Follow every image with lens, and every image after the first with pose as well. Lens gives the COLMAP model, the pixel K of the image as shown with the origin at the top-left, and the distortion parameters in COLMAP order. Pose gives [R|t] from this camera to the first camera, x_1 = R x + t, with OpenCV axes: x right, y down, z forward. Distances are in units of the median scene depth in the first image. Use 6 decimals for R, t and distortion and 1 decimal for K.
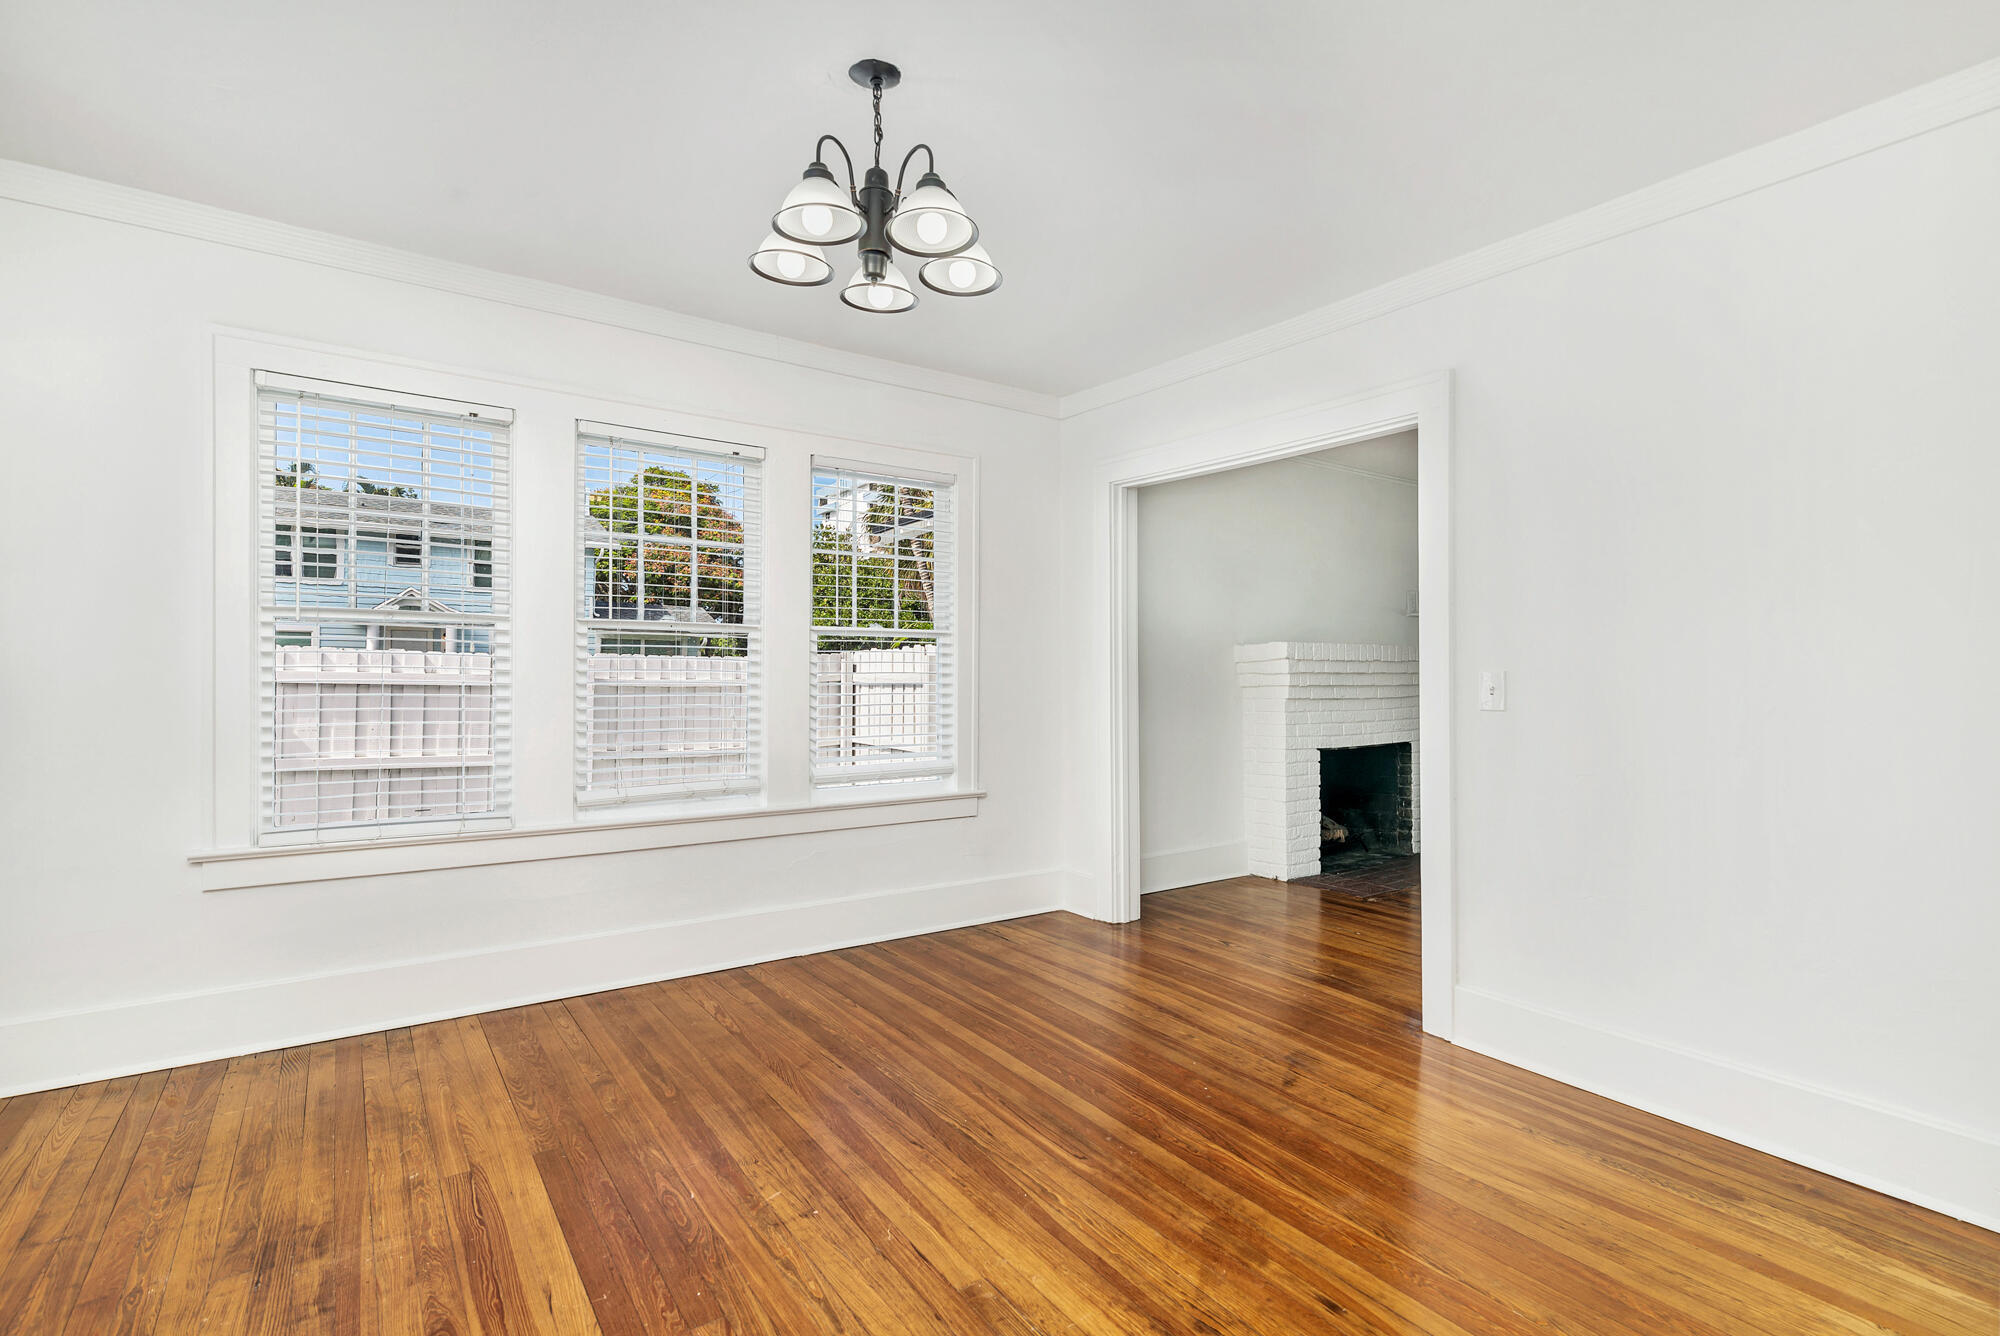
lens RADIAL K [[941.5, 0, 988.4], [0, 941.5, 666.5], [0, 0, 1]] dist [0.004083, -0.000557]
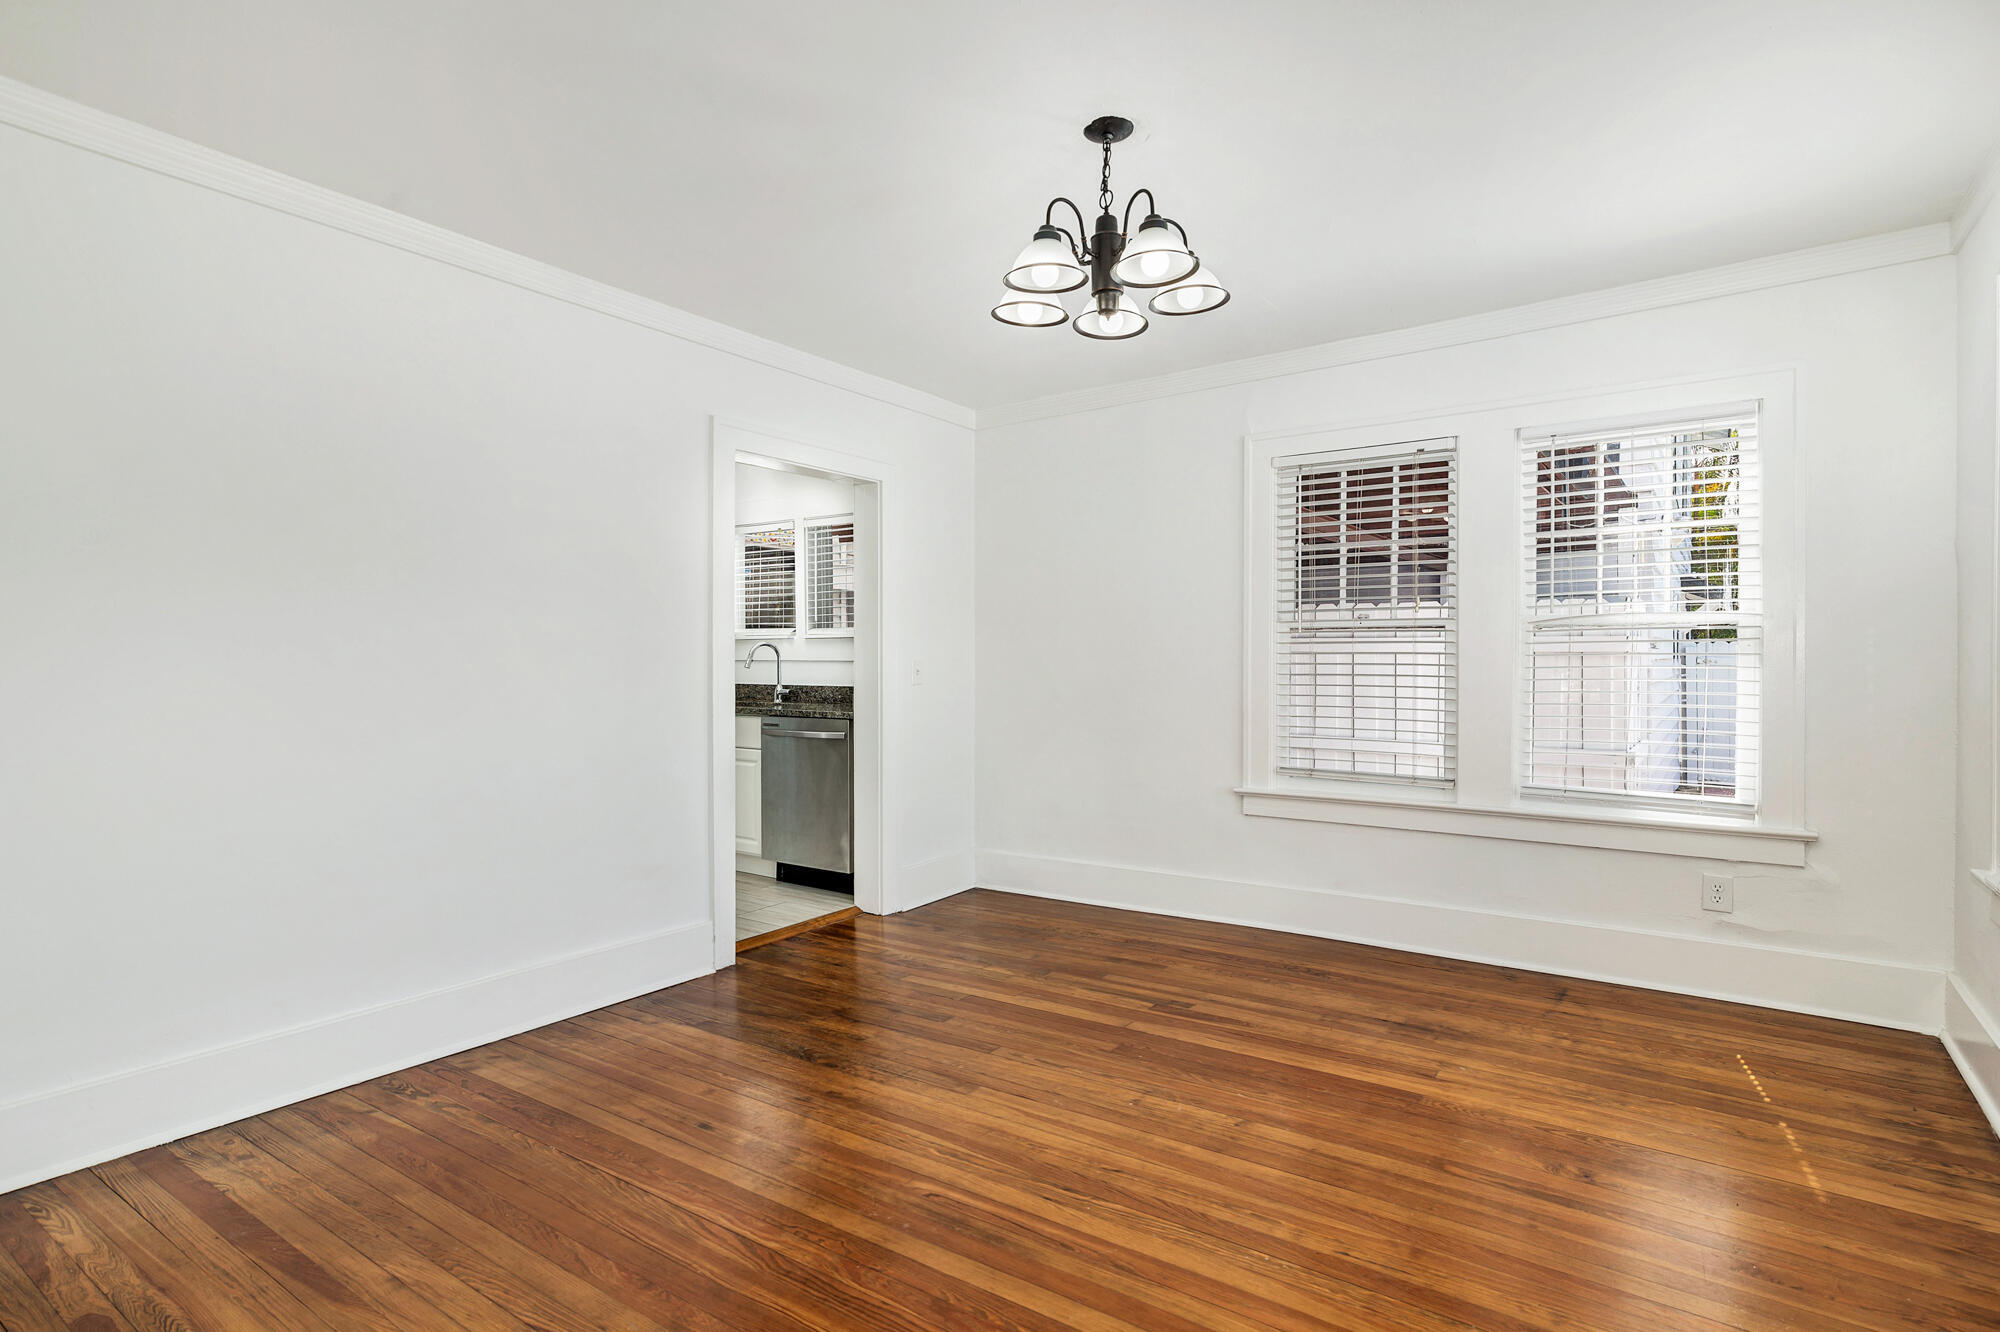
lens RADIAL K [[941.5, 0, 987.0], [0, 941.5, 677.1], [0, 0, 1]] dist [0.004083, -0.000557]
pose [[-0.936754, 0.000915, -0.349986, 0.348792], [-0.001589, 0.999975, 0.006867, 0.038495], [0.349984, 0.006989, -0.936730, 1.804789]]
